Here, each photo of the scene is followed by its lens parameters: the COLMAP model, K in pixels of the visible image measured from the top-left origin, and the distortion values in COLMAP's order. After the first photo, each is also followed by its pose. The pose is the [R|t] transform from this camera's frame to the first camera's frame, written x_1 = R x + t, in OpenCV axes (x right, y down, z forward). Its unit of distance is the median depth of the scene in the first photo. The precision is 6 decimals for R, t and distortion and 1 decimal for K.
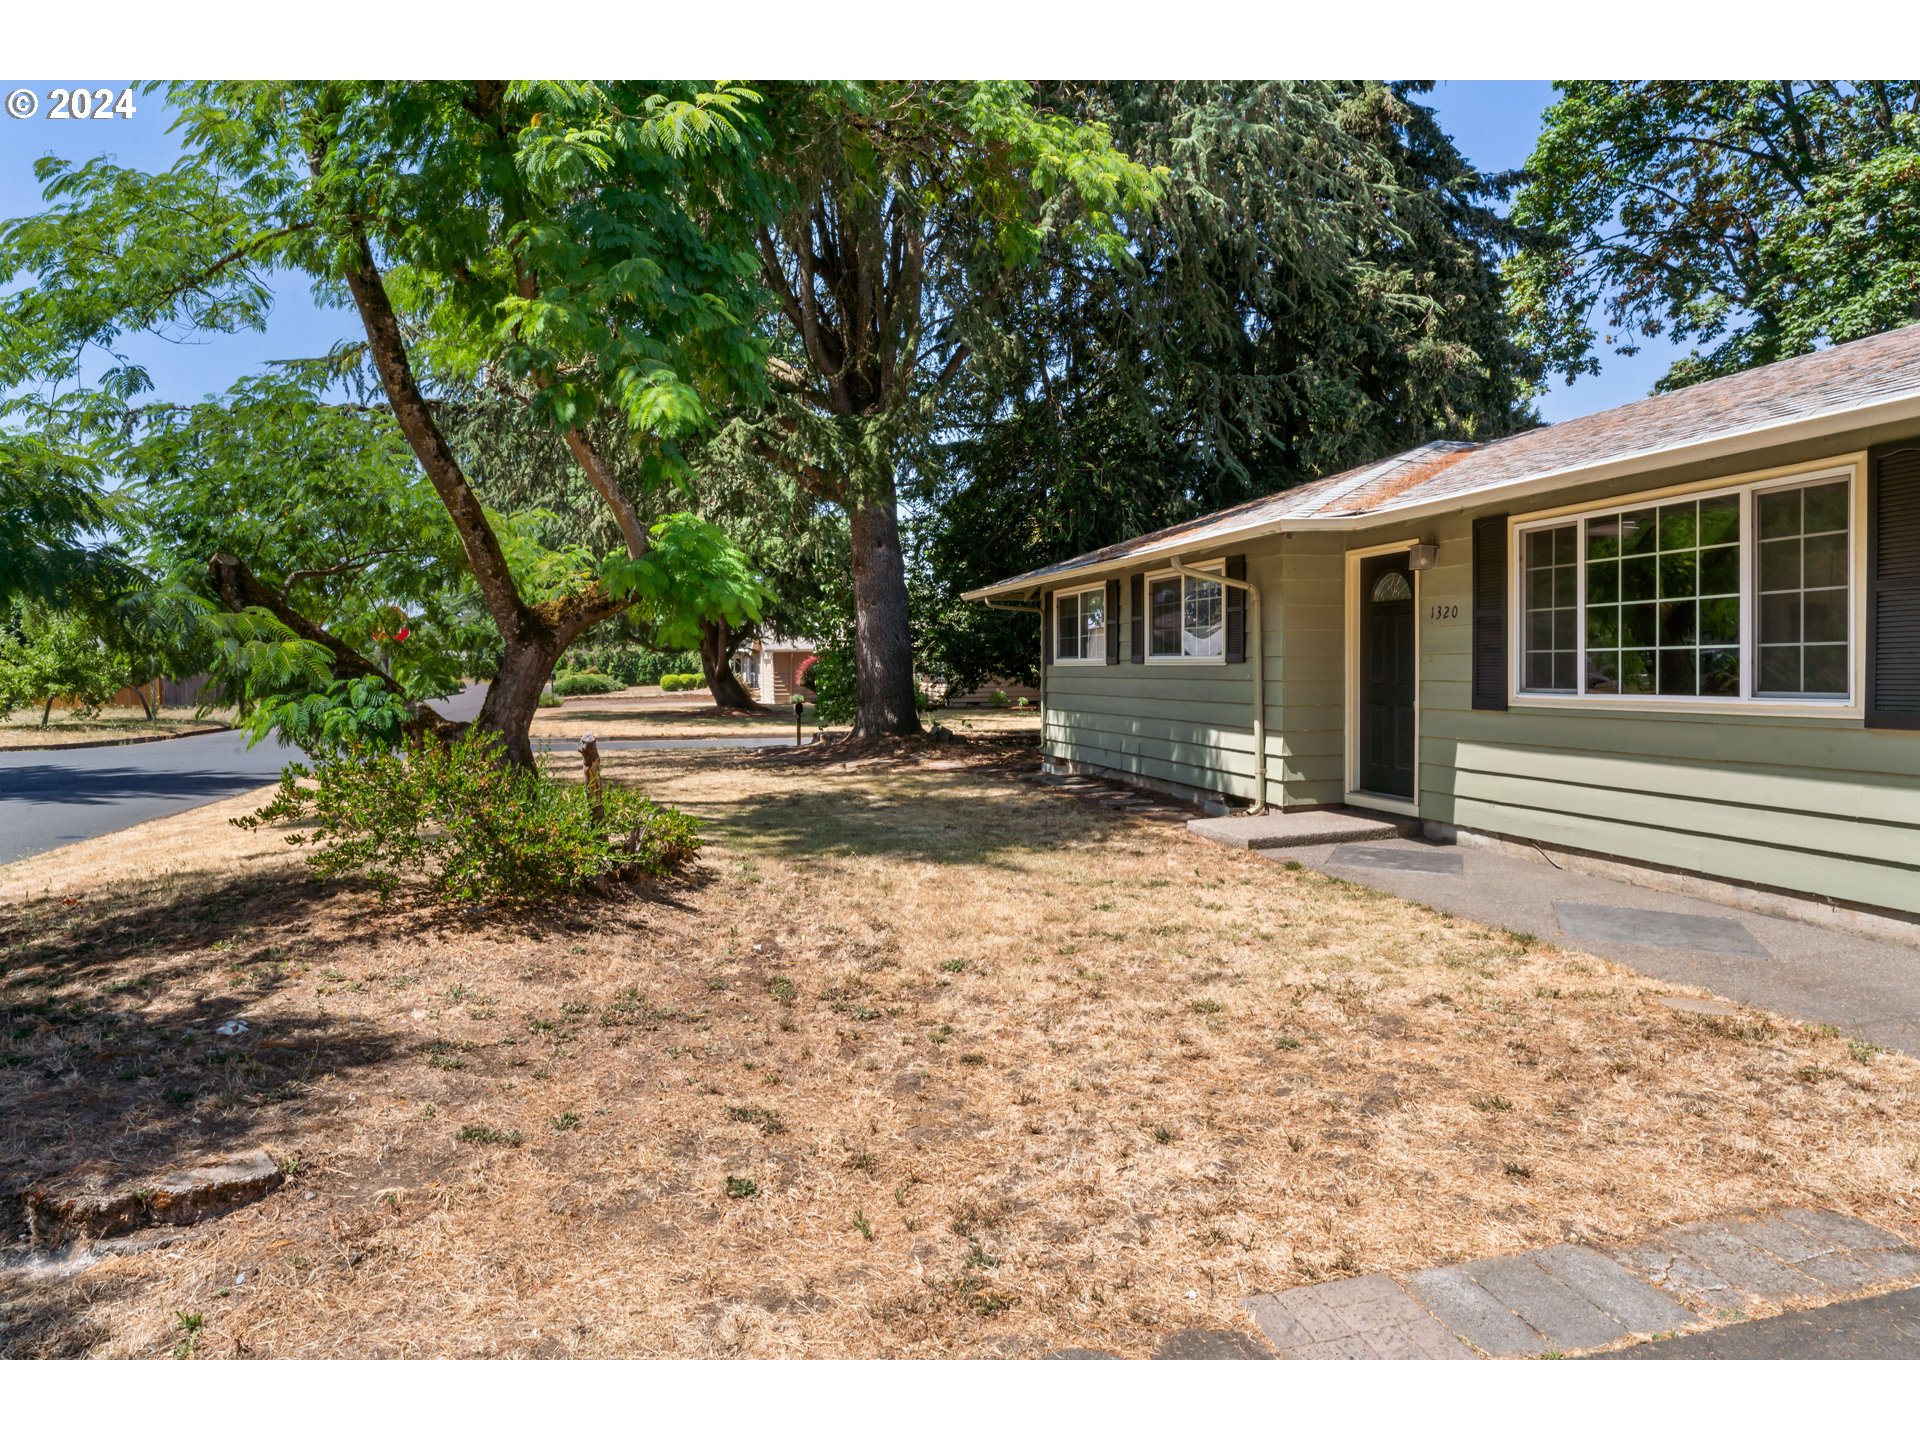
lens RADIAL K [[1182.9, 0, 954.4], [0, 1182.9, 692.6], [0, 0, 1]] dist [0.000583, 0.001389]
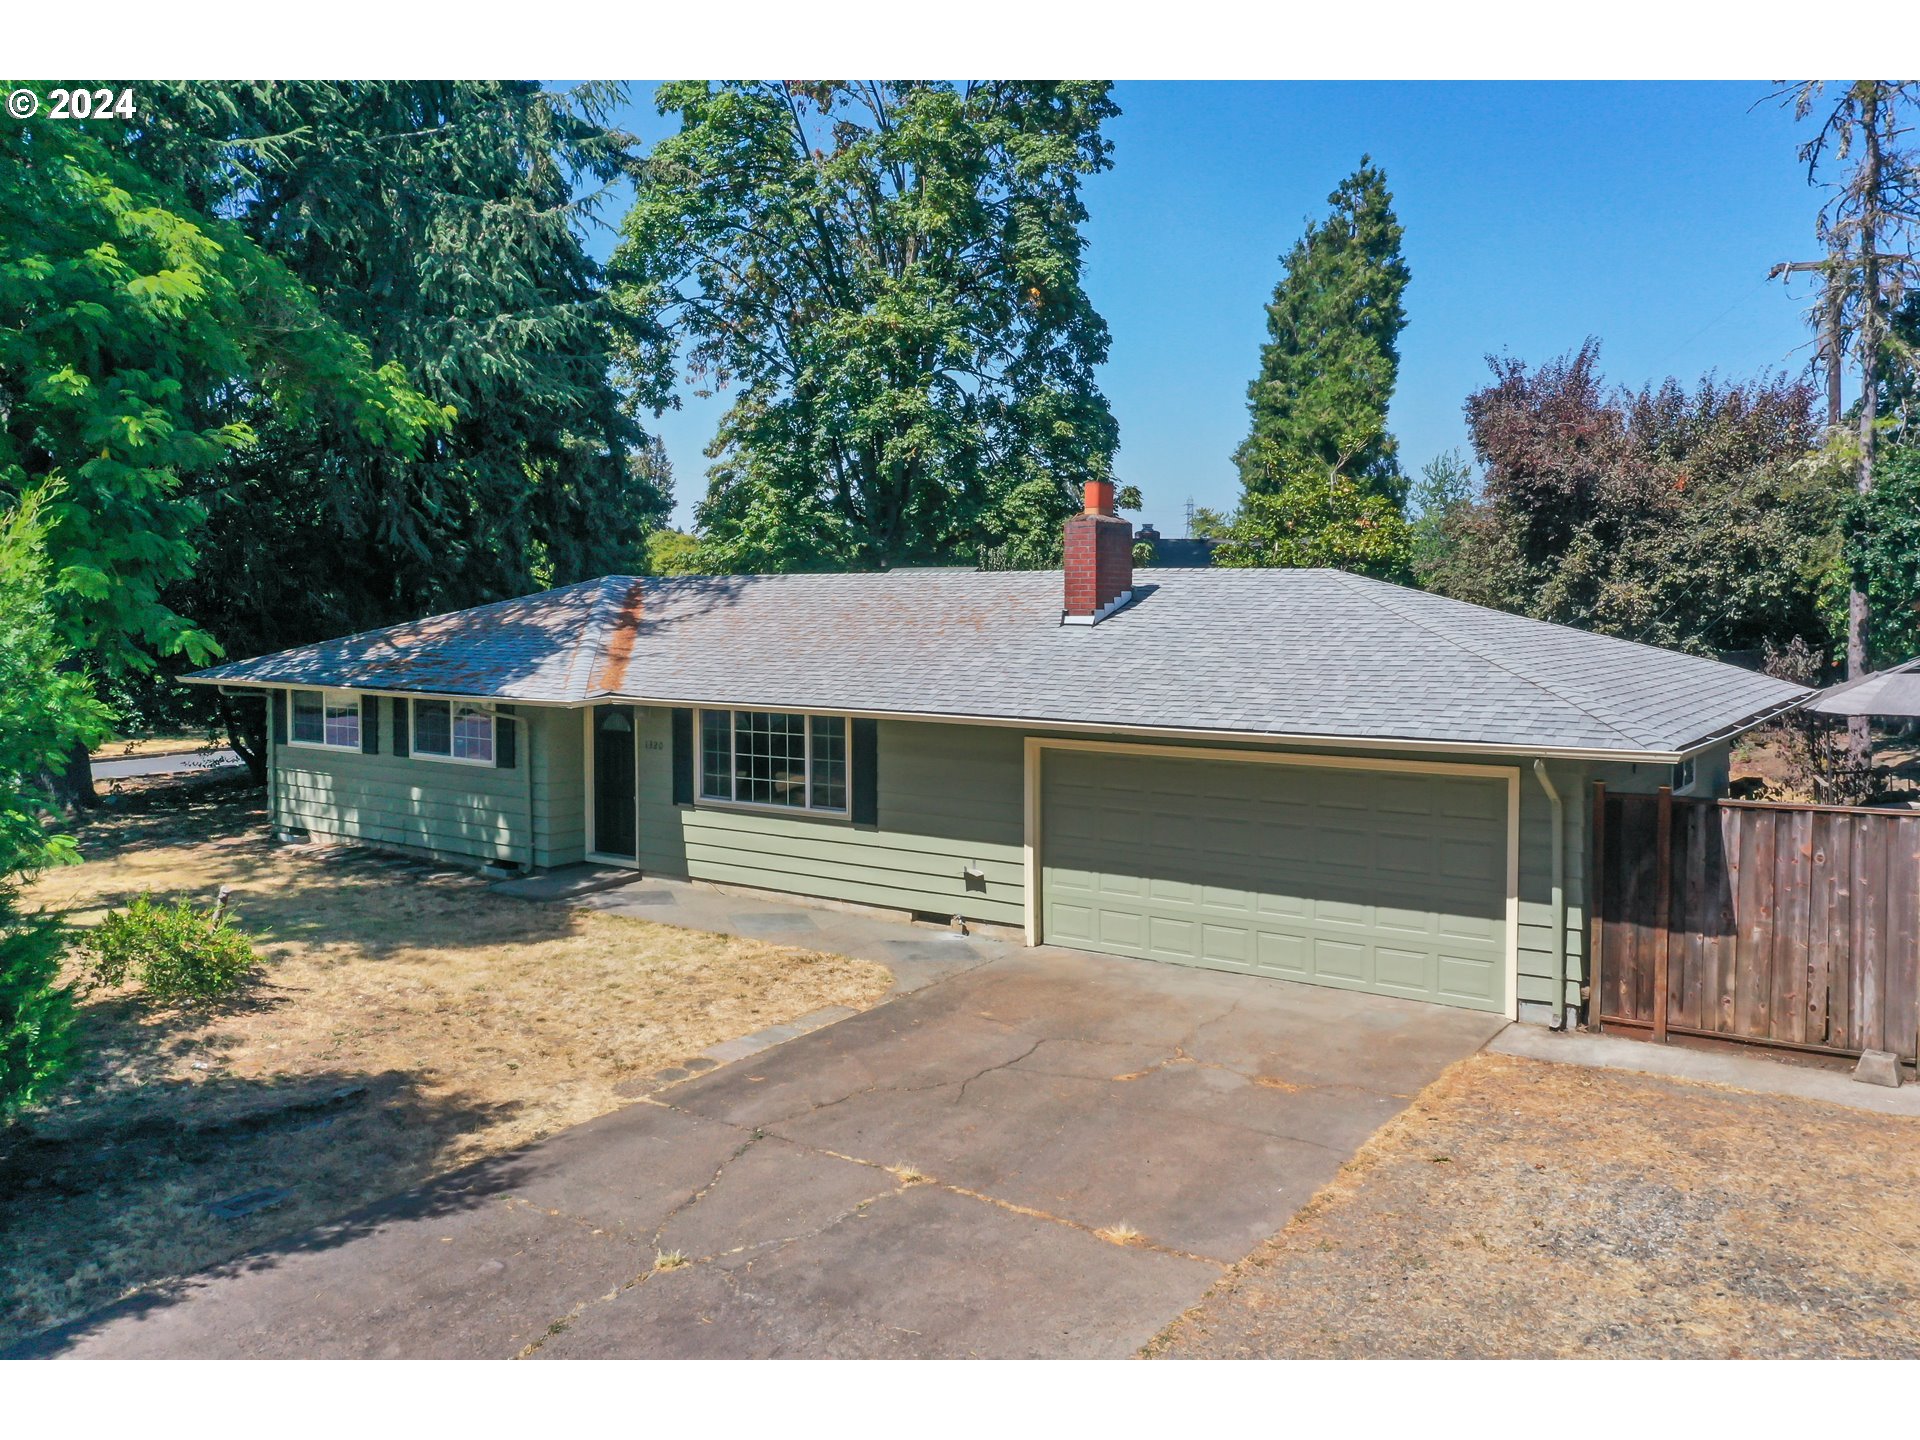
lens RADIAL K [[1519.0, 0, 959.5], [0, 1519.0, 677.2], [0, 0, 1]] dist [-0.018794, 0.004821]
pose [[0.763820, -0.026994, 0.644864, -0.501003], [0.009566, 0.999489, 0.030508, -0.178513], [-0.645358, -0.017134, 0.763688, -0.717409]]
